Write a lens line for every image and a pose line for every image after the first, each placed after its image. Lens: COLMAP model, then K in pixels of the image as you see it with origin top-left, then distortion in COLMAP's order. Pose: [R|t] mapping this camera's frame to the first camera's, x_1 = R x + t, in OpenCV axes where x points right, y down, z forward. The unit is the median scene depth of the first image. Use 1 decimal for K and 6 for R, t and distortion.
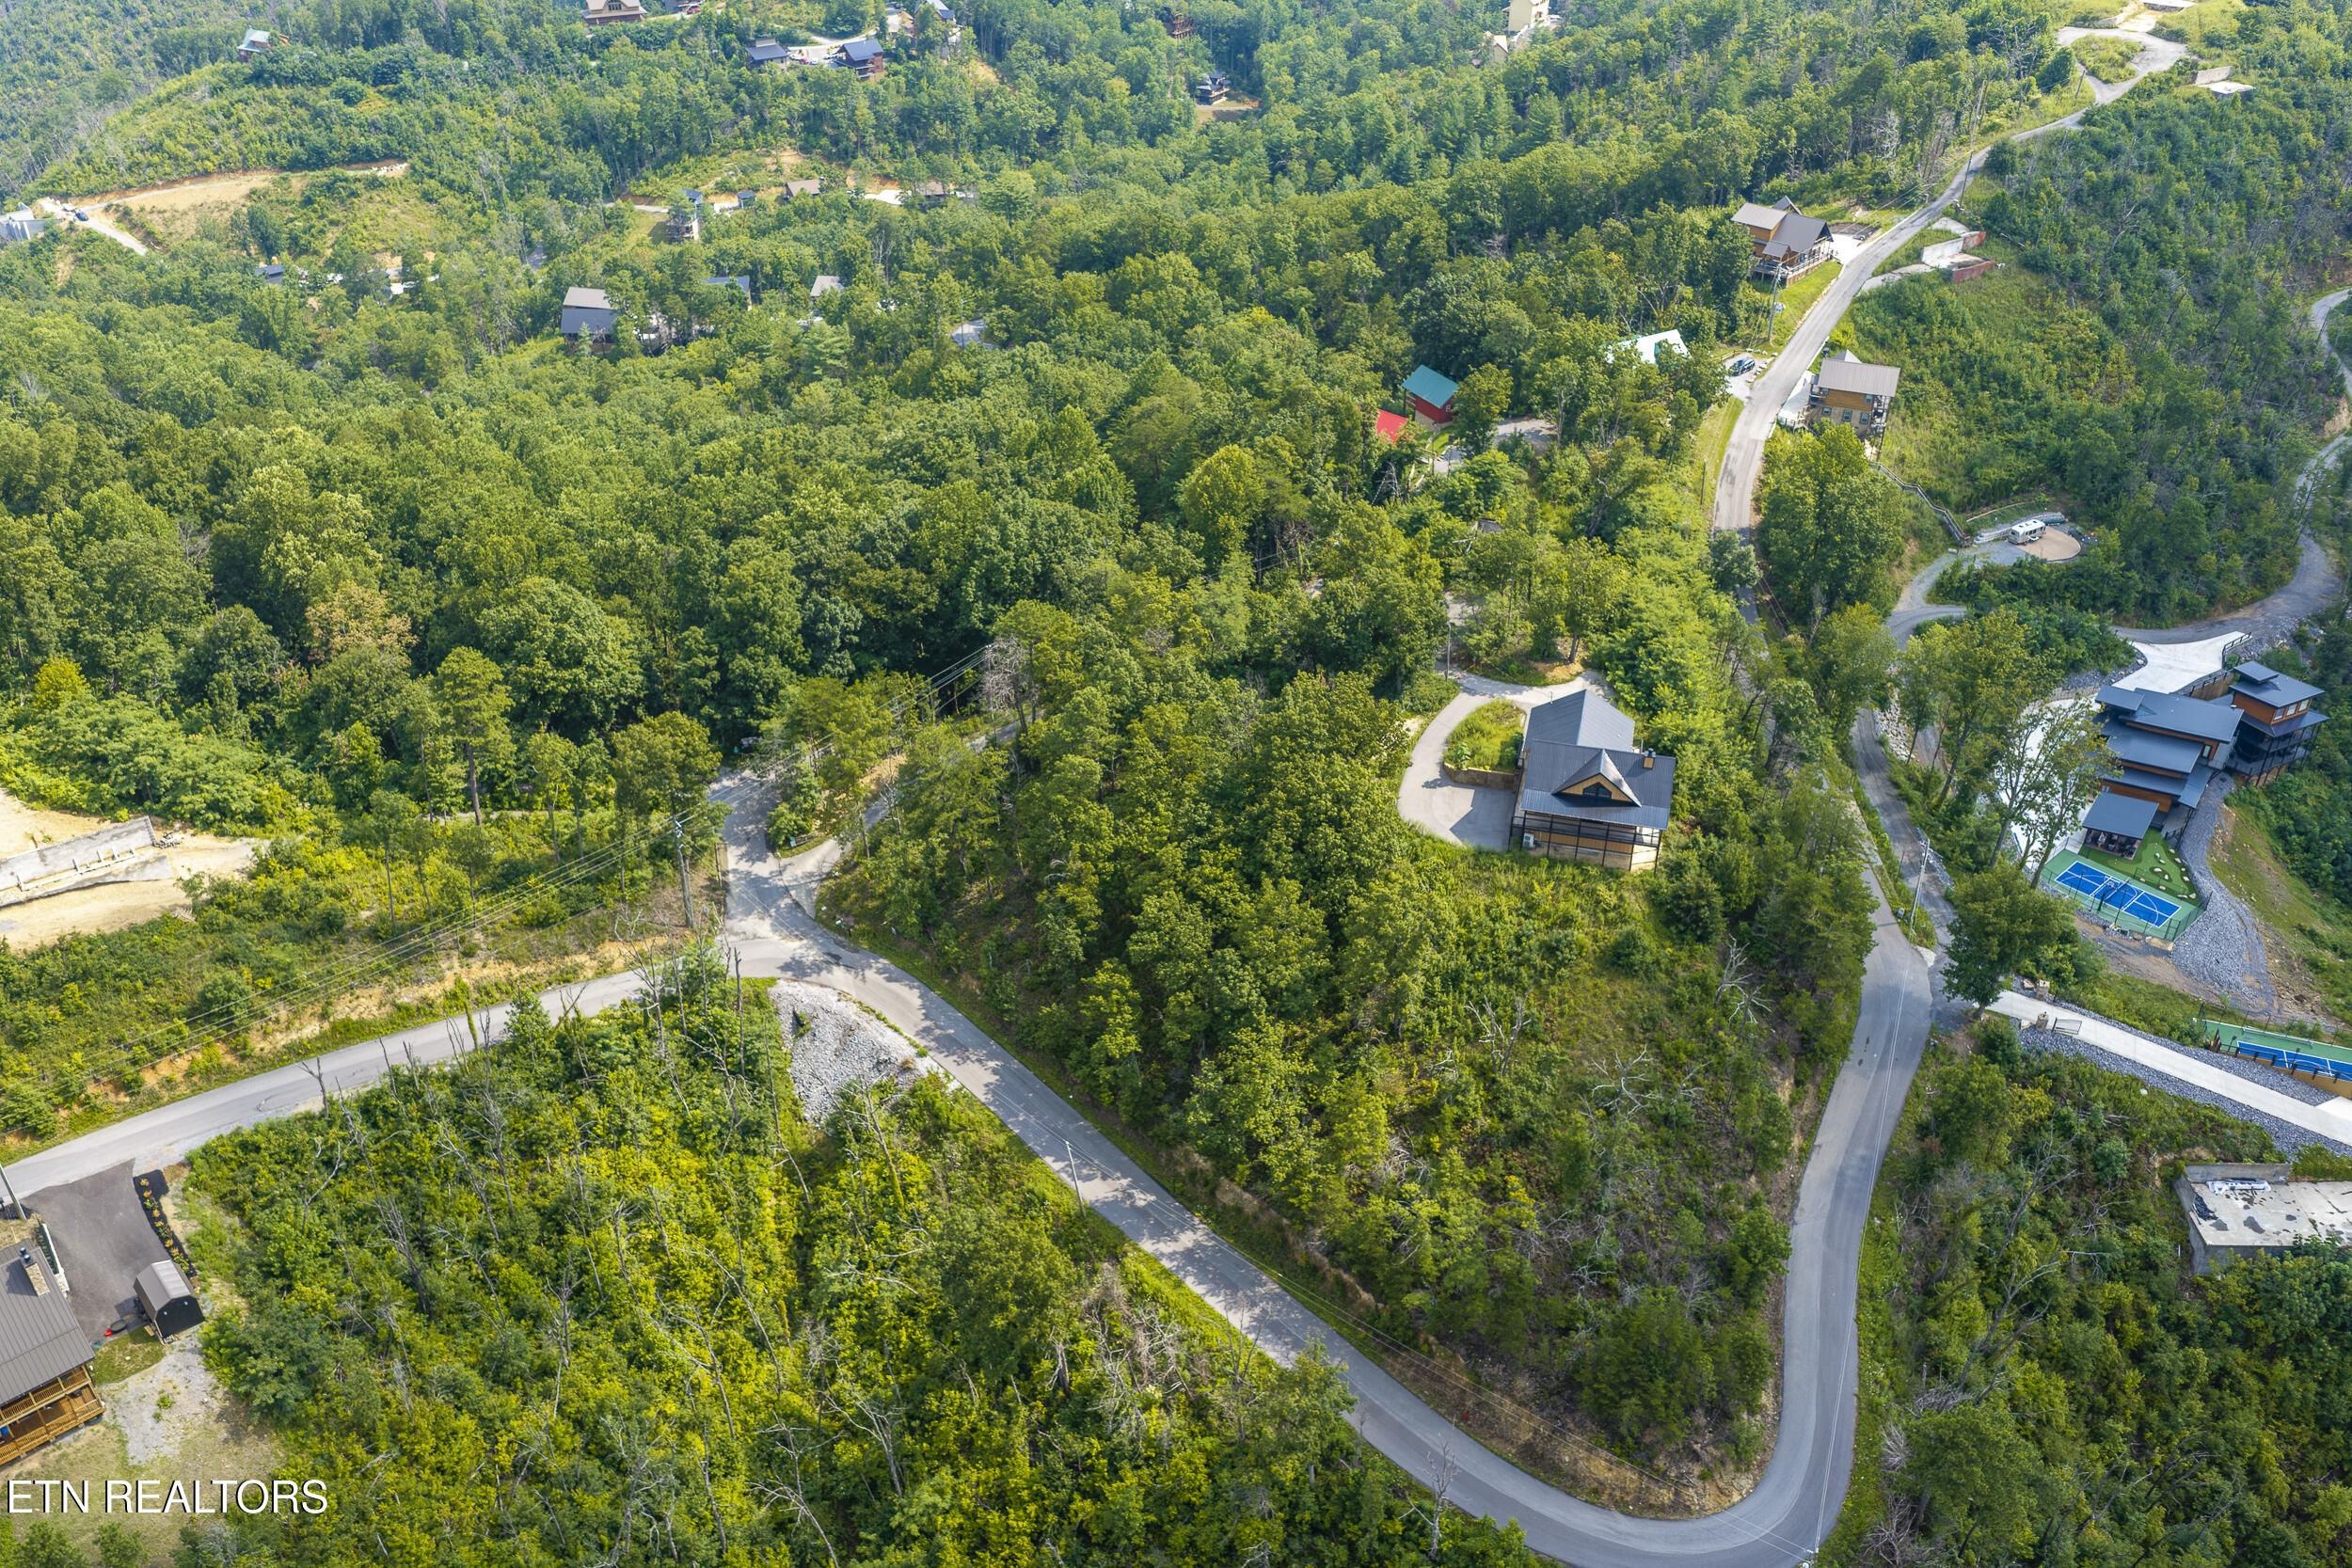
lens RADIAL K [[1940.6, 0, 1180.4], [0, 1940.6, 784.1], [0, 0, 1]] dist [0.015482, -0.025175]
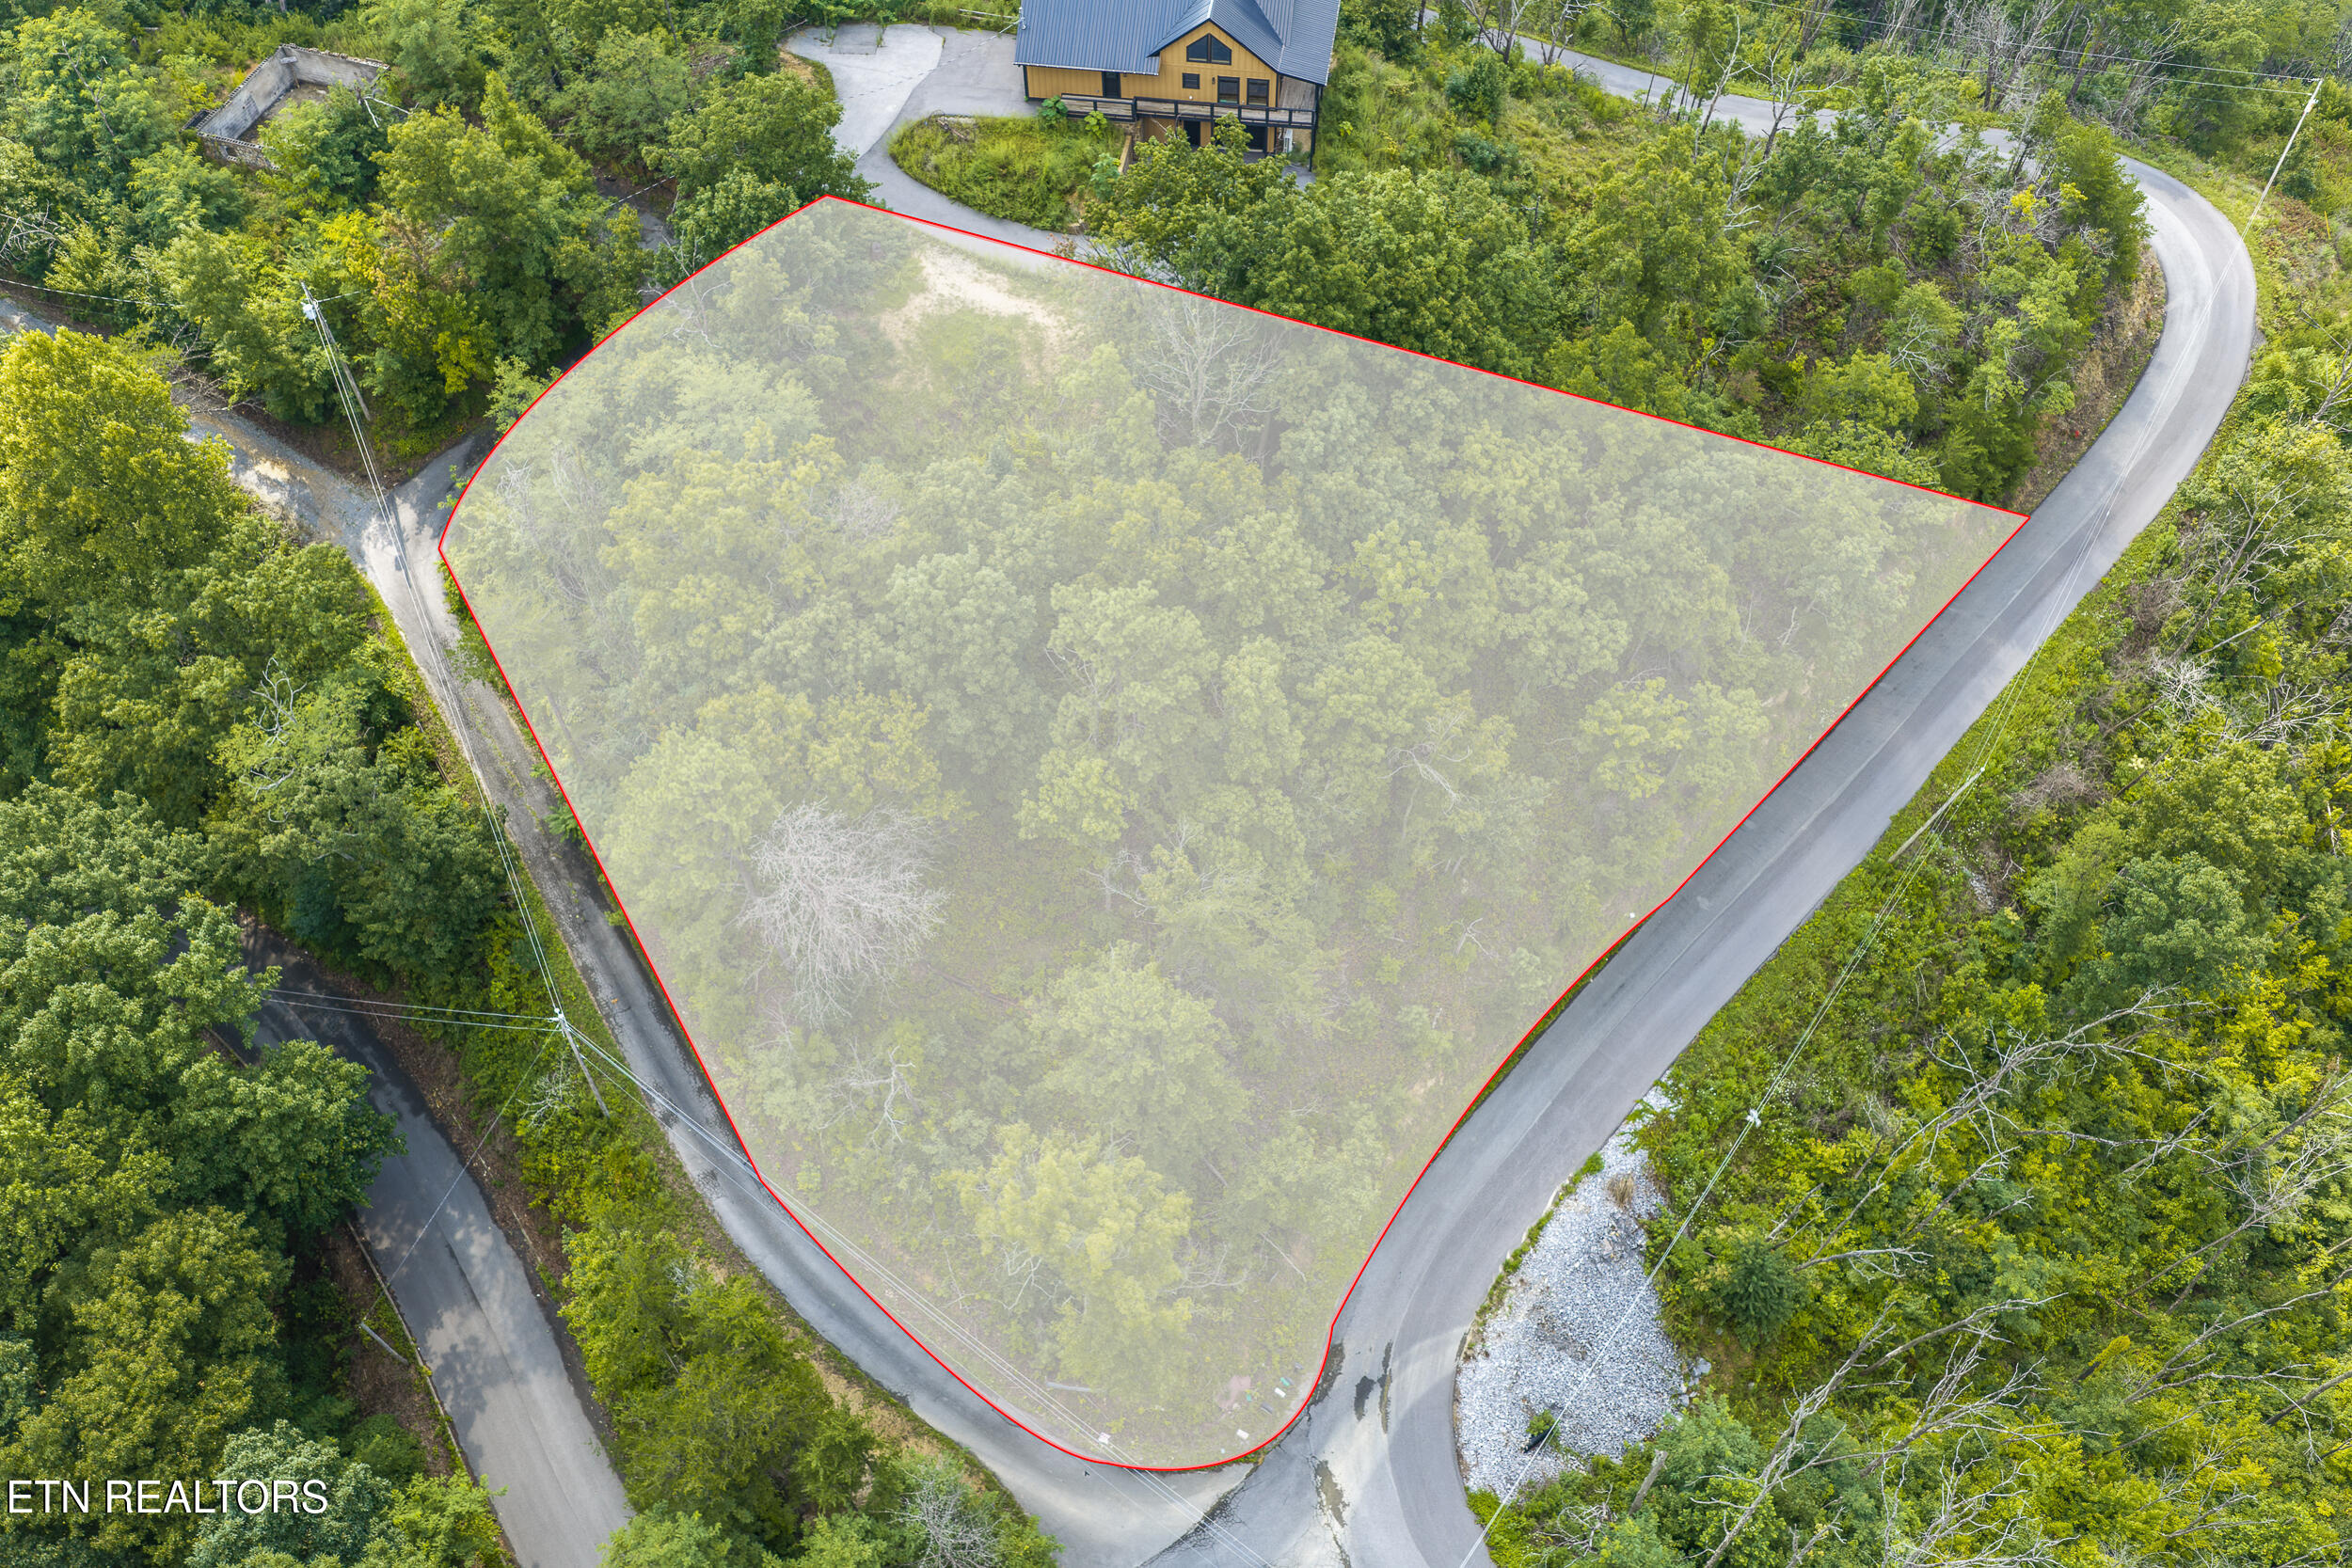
lens RADIAL K [[1940.6, 0, 1172.7], [0, 1940.6, 778.3], [0, 0, 1]] dist [0.015482, -0.025175]
pose [[-0.105038, -0.807888, 0.579899, -0.307153], [0.548947, 0.439132, 0.711210, -0.307877], [-0.829231, 0.393039, 0.397362, 0.763431]]
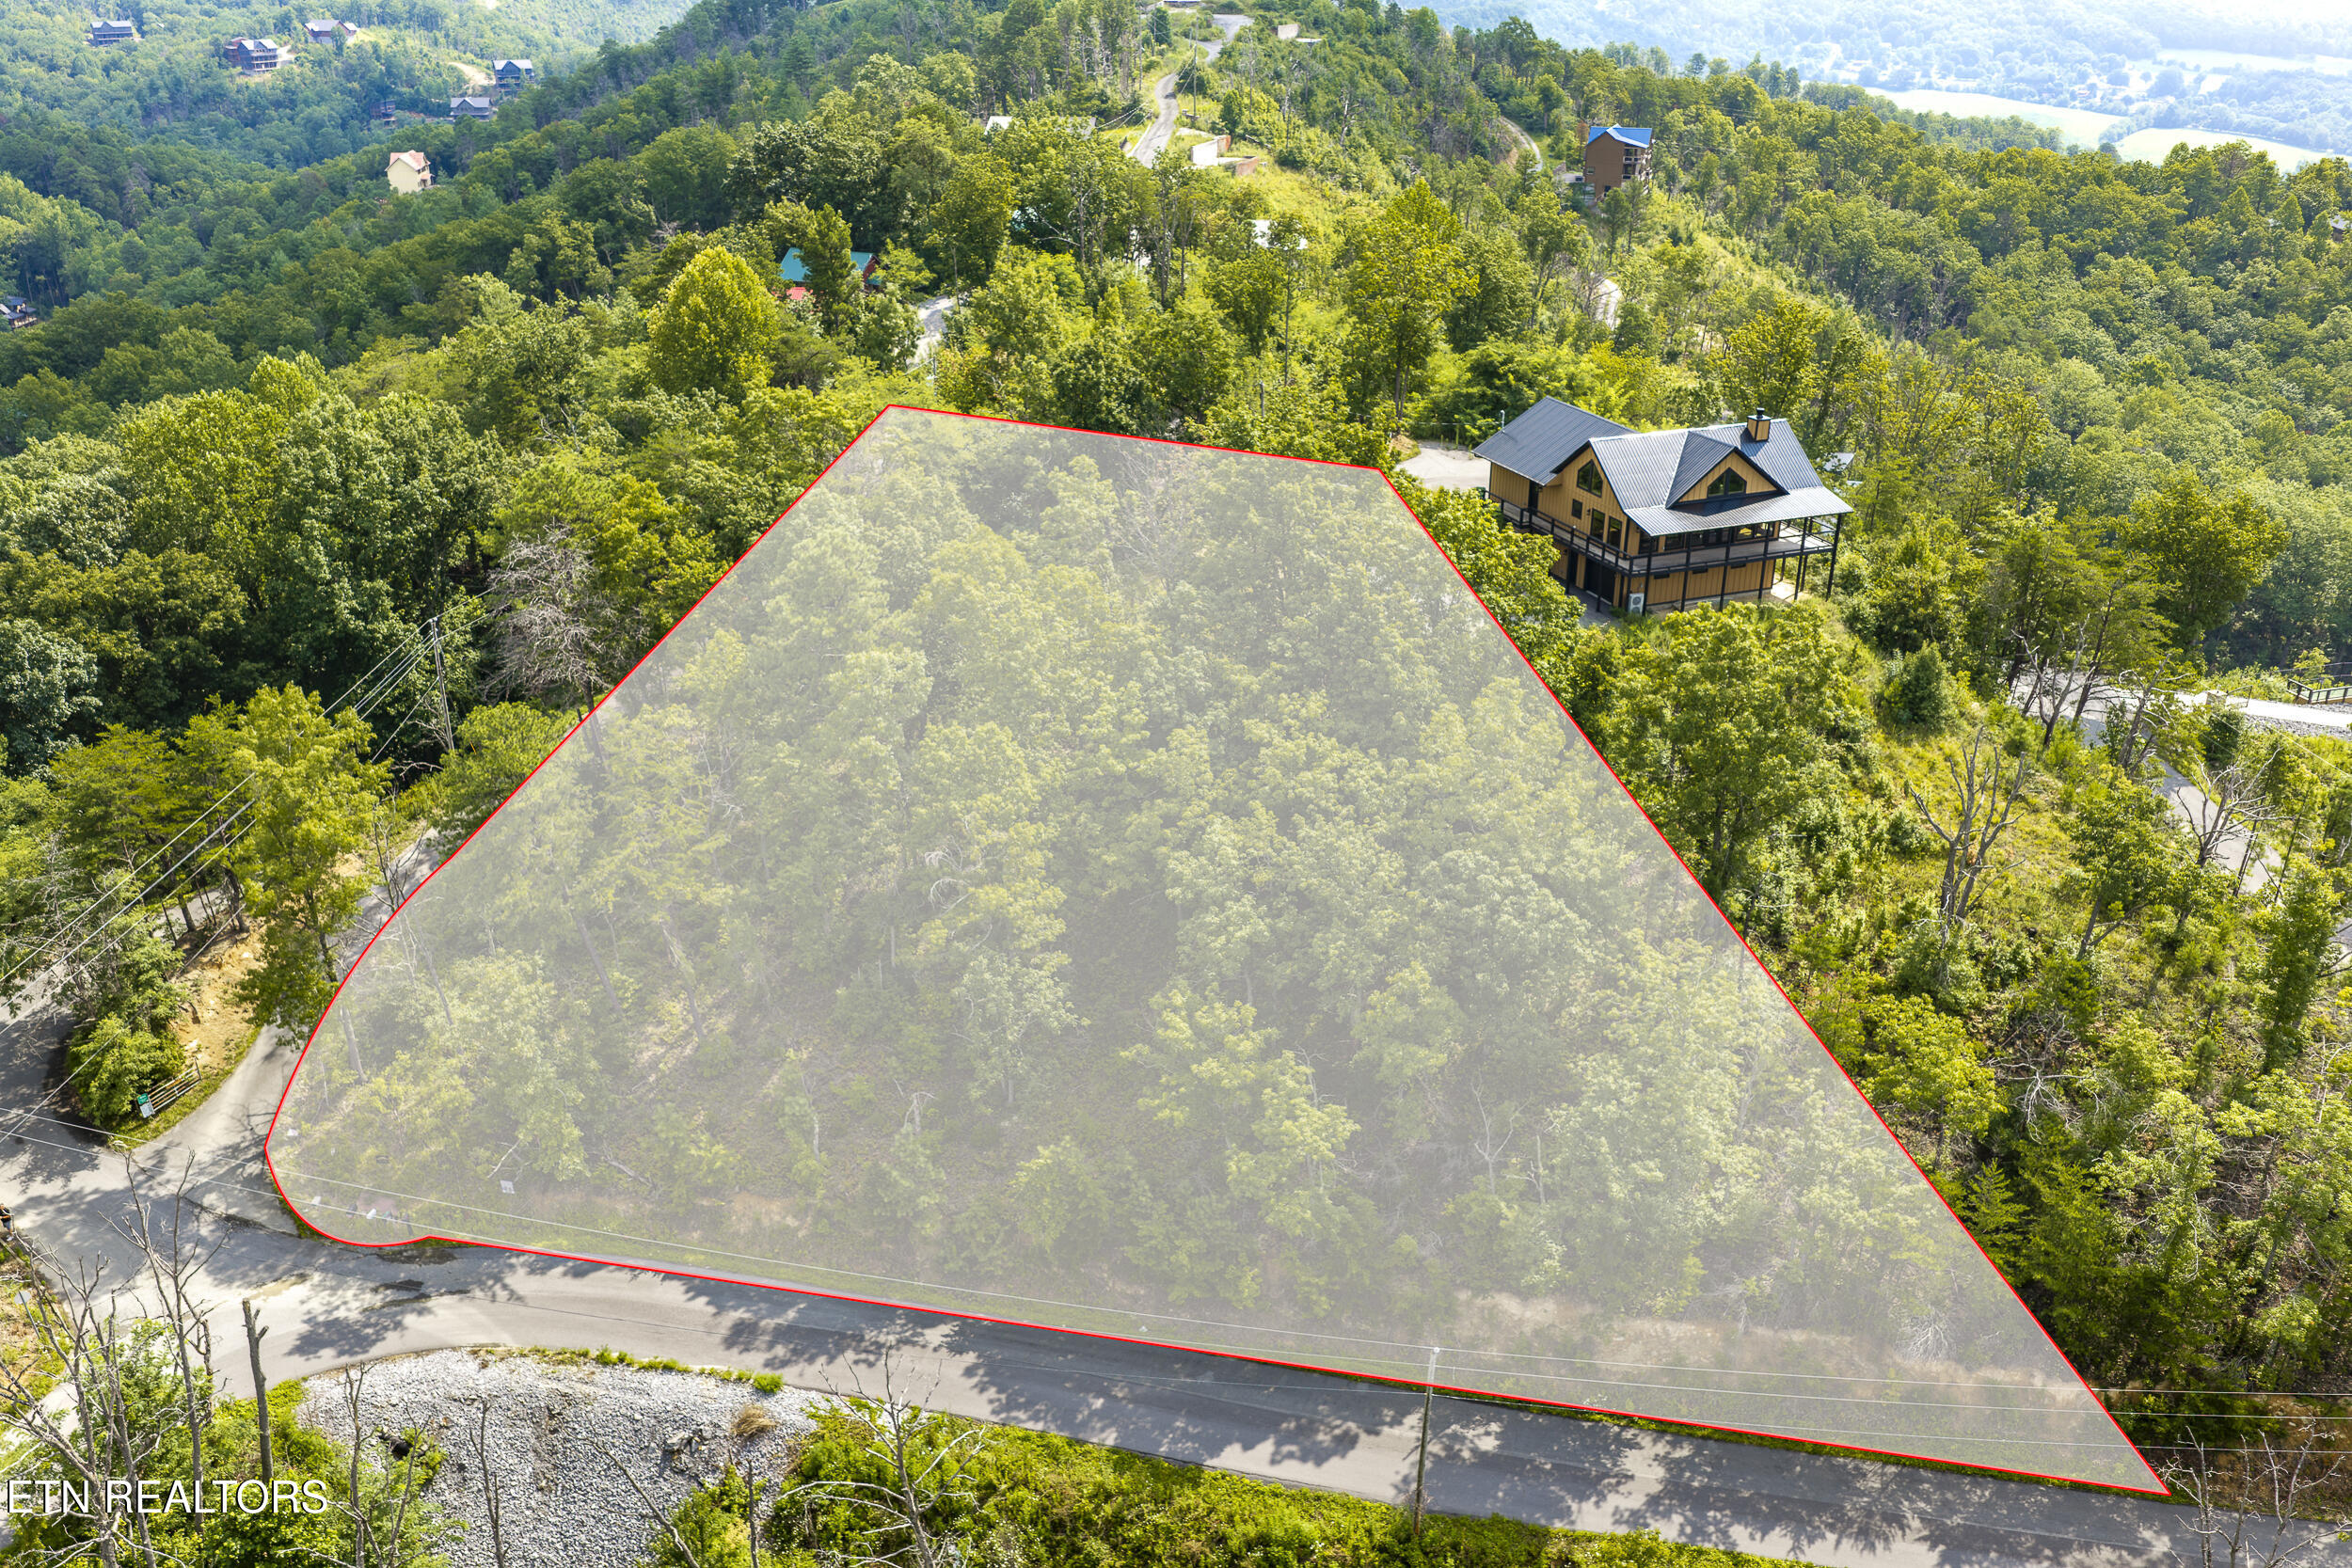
lens RADIAL K [[1940.6, 0, 1183.9], [0, 1940.6, 789.8], [0, 0, 1]] dist [0.015482, -0.025175]
pose [[0.809506, -0.244459, 0.533798, -0.229067], [0.323012, 0.944663, -0.057228, 0.063085], [-0.490269, 0.218749, 0.843673, 0.516844]]
